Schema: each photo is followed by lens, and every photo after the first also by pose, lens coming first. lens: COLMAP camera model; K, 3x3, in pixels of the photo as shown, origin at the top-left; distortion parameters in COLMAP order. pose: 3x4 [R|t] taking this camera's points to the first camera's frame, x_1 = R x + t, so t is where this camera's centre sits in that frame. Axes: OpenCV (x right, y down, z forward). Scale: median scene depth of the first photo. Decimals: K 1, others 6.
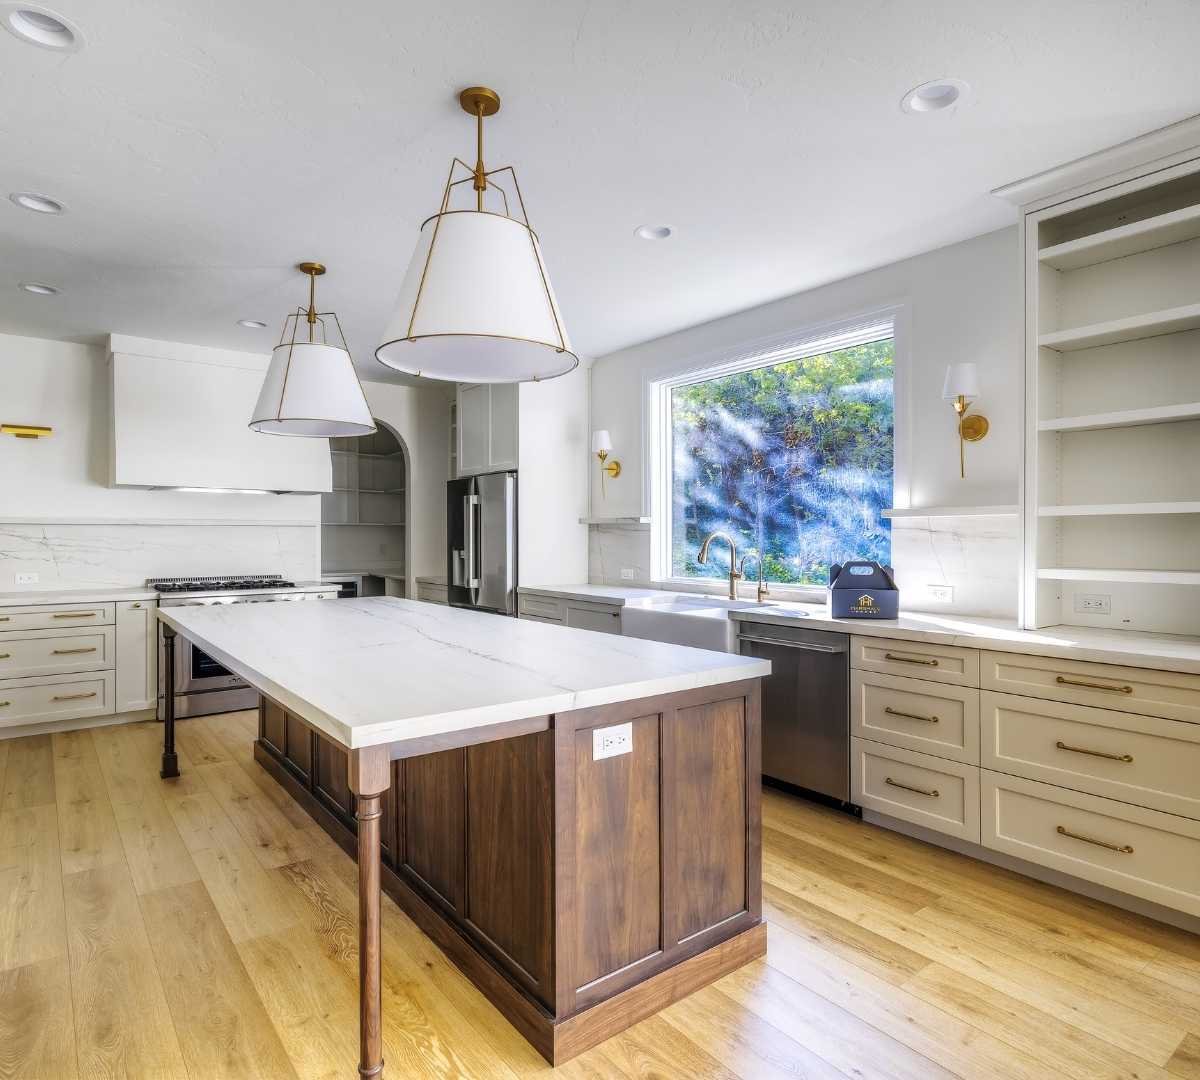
lens RADIAL K [[754.3, 0, 598.6], [0, 754.3, 545.6], [0, 0, 1]] dist [-0.000509, 0.001903]
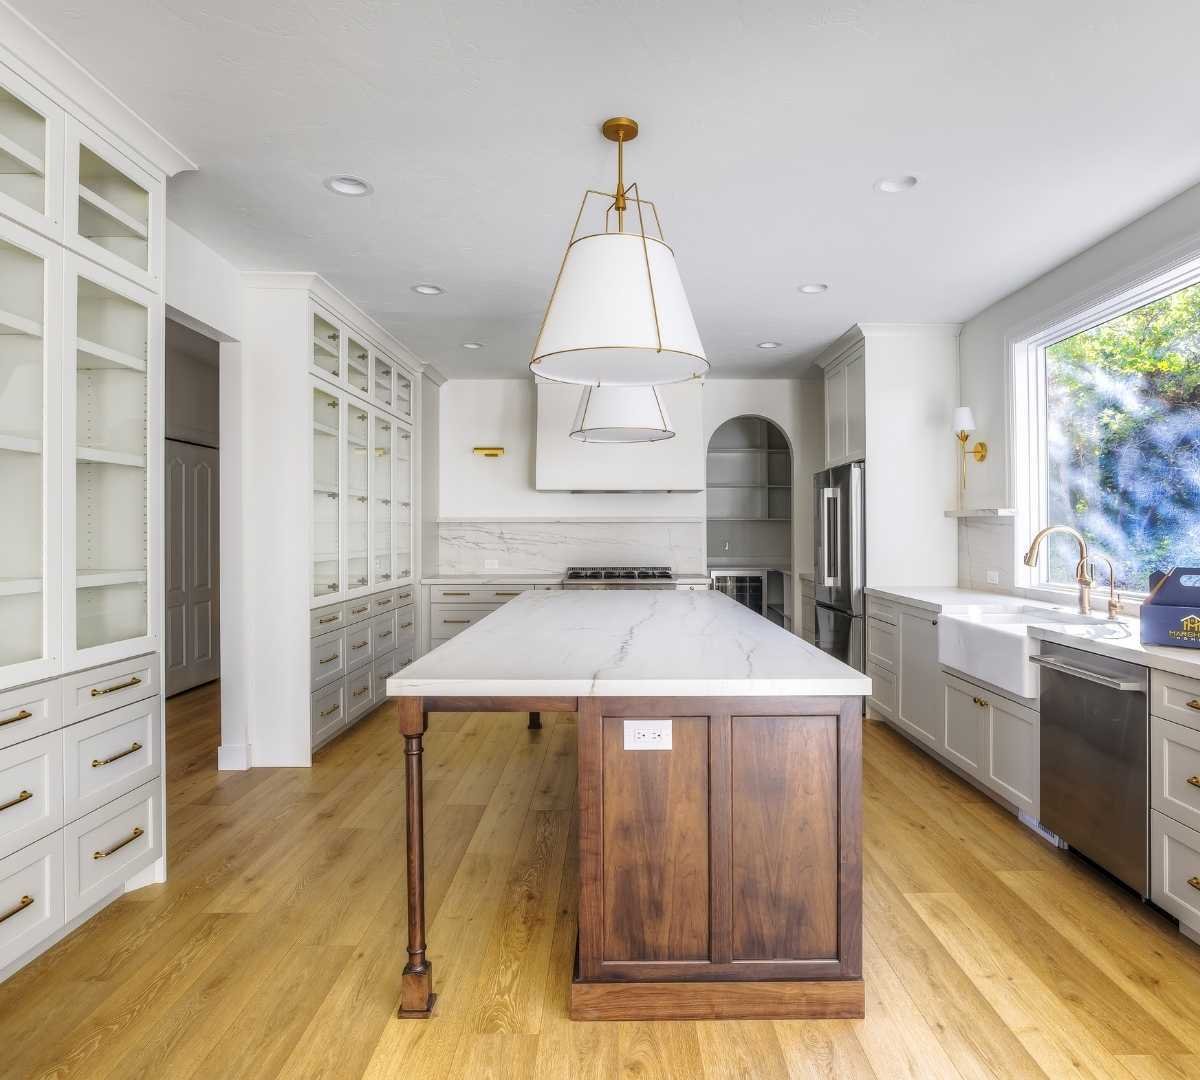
lens RADIAL K [[793.8, 0, 600.0], [0, 793.8, 540.0], [0, 0, 1]] dist [-0.022530, 0.010448]
pose [[0.775419, 0.005936, -0.631420, 0.383181], [-0.006516, 0.999978, 0.001400, -0.002528], [0.631414, 0.003029, 0.775440, 0.078024]]
